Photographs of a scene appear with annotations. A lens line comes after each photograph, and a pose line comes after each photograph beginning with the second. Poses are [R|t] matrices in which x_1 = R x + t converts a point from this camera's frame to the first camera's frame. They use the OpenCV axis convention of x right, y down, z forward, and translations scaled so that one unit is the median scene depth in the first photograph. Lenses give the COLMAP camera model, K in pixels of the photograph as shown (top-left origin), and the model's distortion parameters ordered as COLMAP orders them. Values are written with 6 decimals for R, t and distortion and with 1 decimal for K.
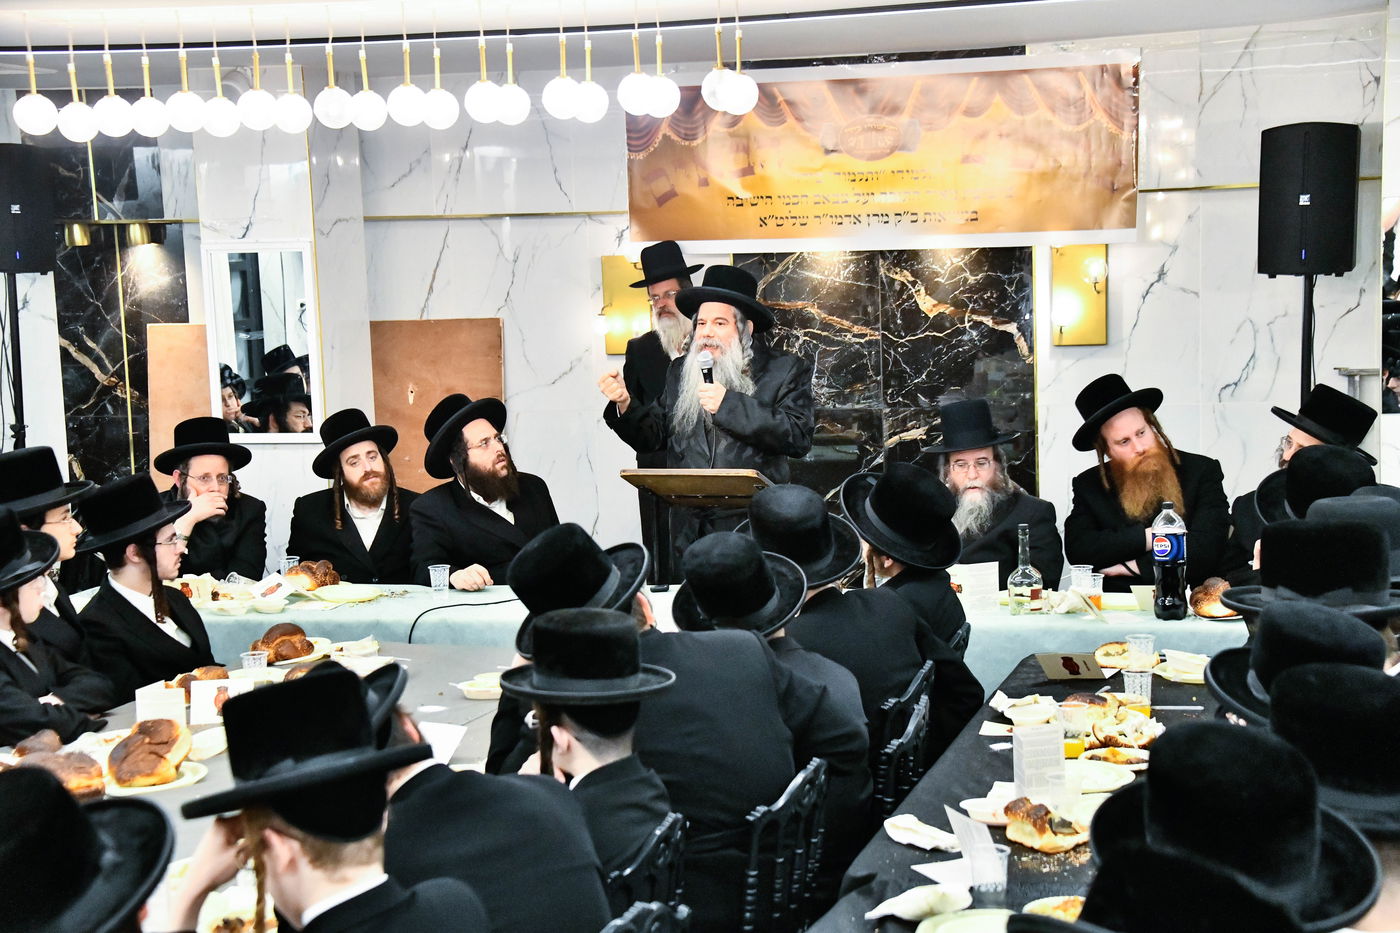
lens RADIAL K [[2335.5, 0, 701.5], [0, 2335.5, 462.2], [0, 0, 1]] dist [0.433126, 0.000000]
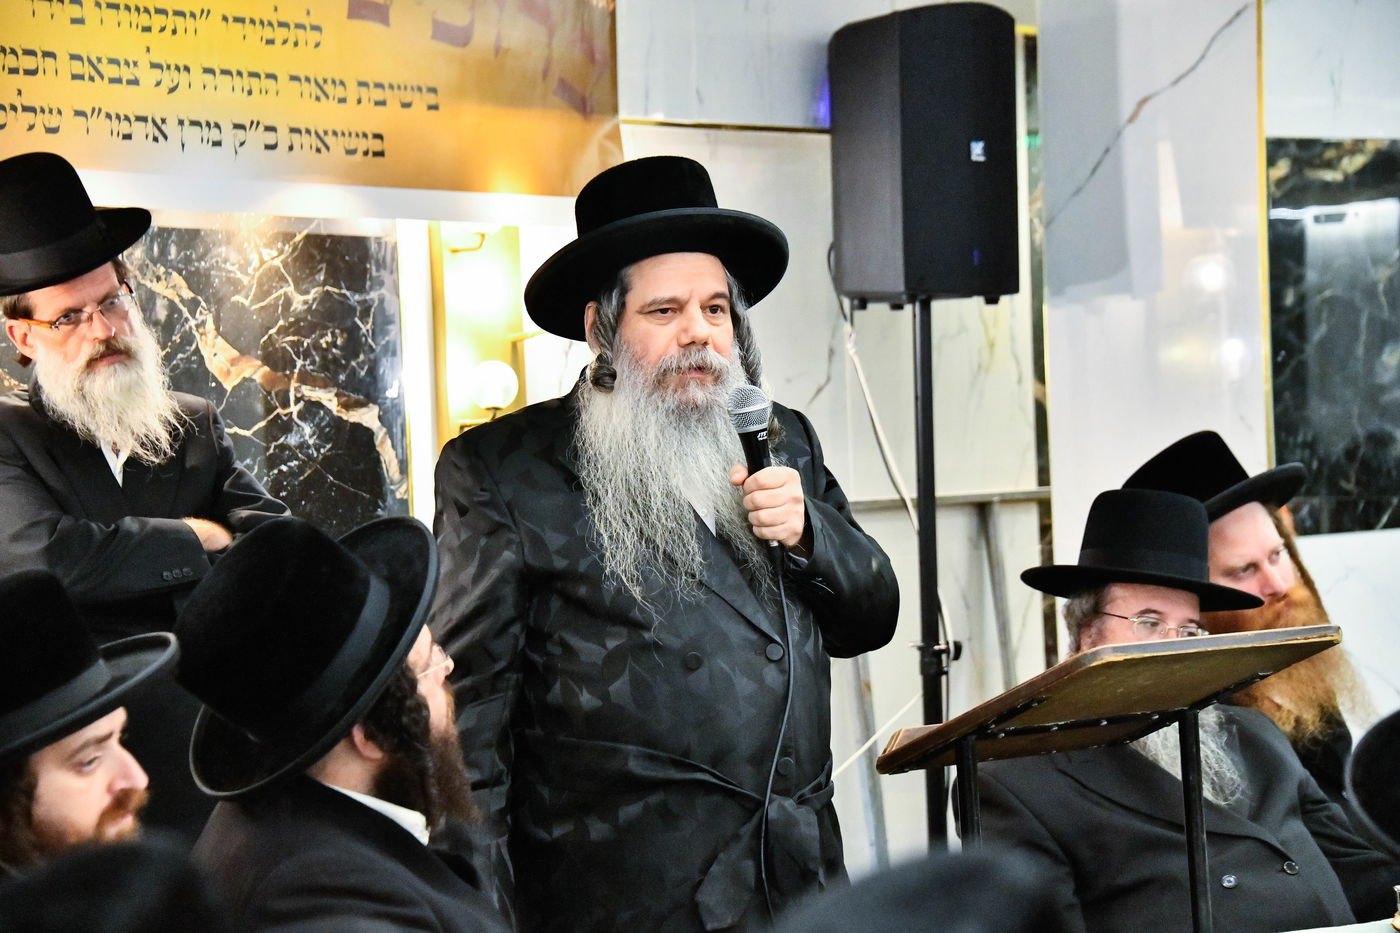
lens RADIAL K [[4122.1, 0, 690.0], [0, 4122.1, 467.5], [0, 0, 1]] dist [1.155294, 0.000000]
pose [[0.402246, 0.011151, 0.915464, -0.536502], [0.116275, 0.991207, -0.063163, 0.006712], [-0.908118, 0.131853, 0.397412, 0.644764]]
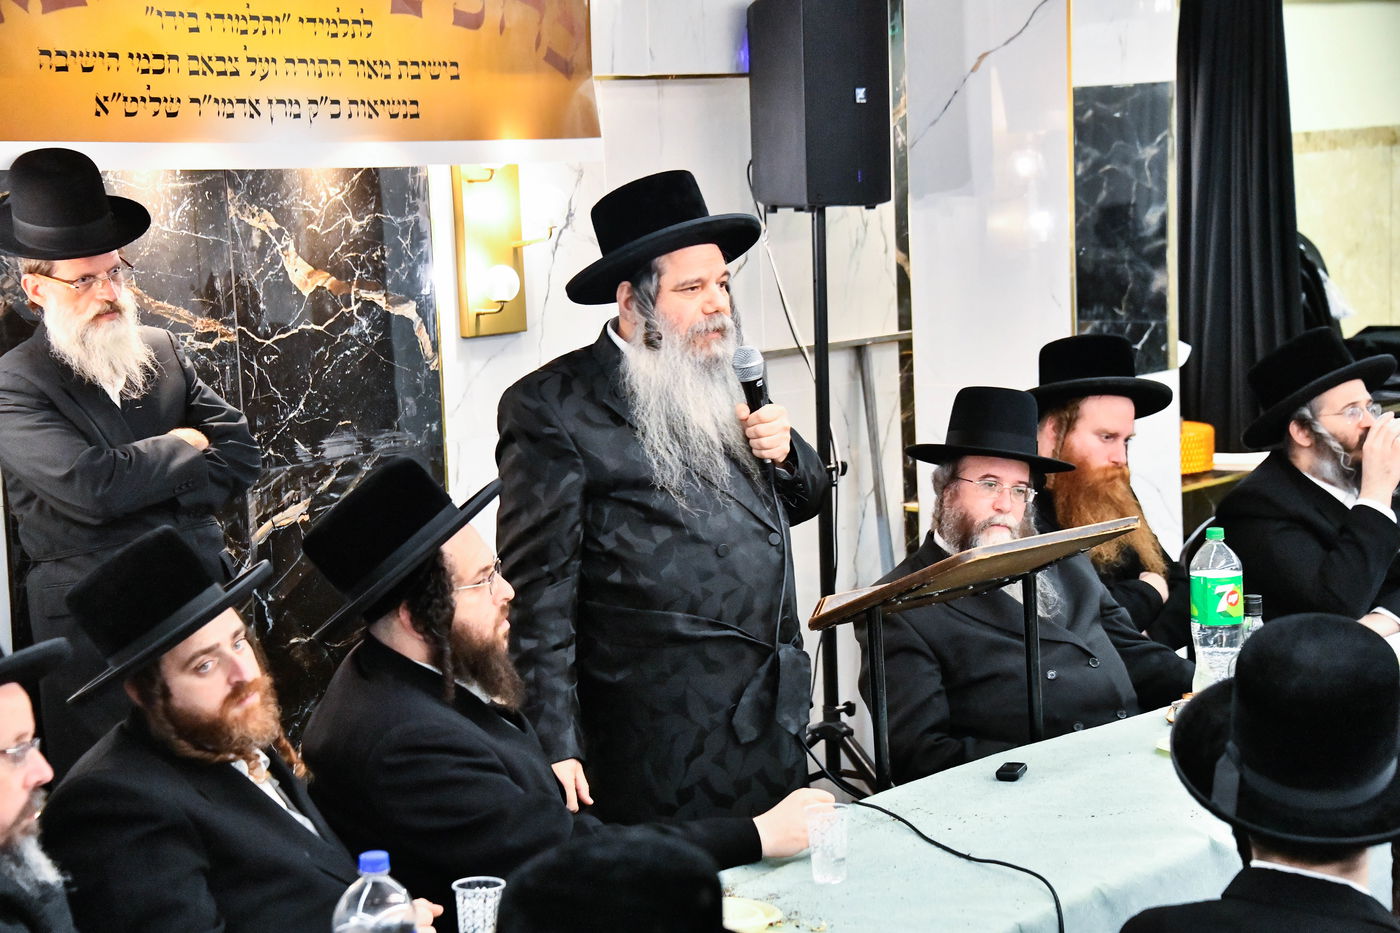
lens RADIAL K [[3186.0, 0, 703.4], [0, 3186.0, 473.4], [0, 0, 1]] dist [0.811750, 0.000000]
pose [[0.368164, -0.080024, 0.926311, -0.568164], [0.121608, 0.991875, 0.037355, -0.038074], [-0.921774, 0.098894, 0.374904, 0.642395]]
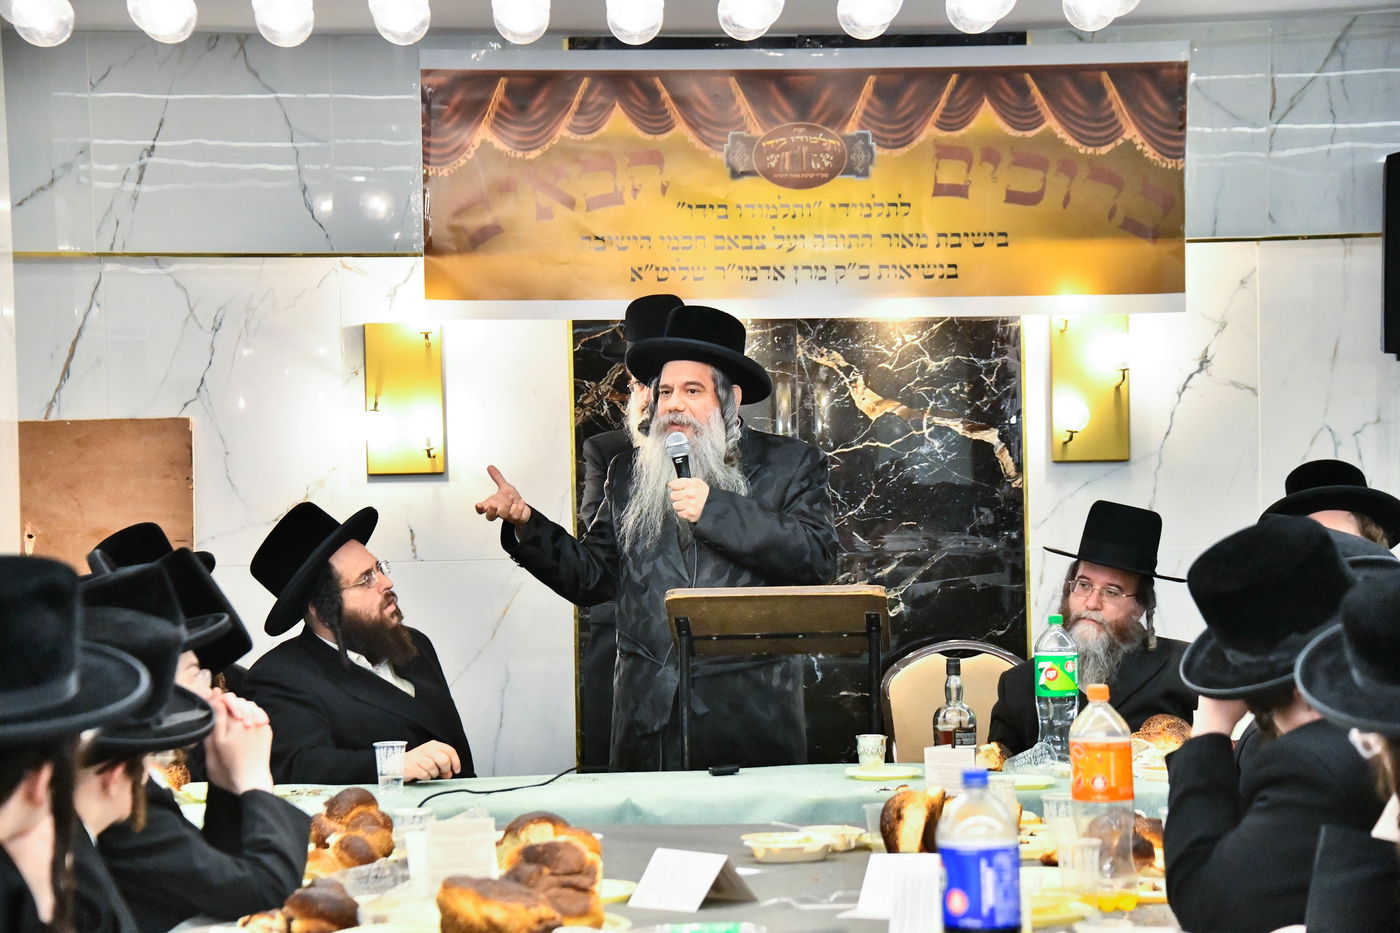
lens RADIAL K [[3723.9, 0, 691.8], [0, 3723.9, 459.0], [0, 0, 1]] dist [1.010090, 0.000000]
pose [[0.951544, 0.016038, 0.307093, -0.287776], [0.016805, 0.994435, -0.104006, 0.062124], [-0.307052, 0.104127, 0.945979, -0.011092]]
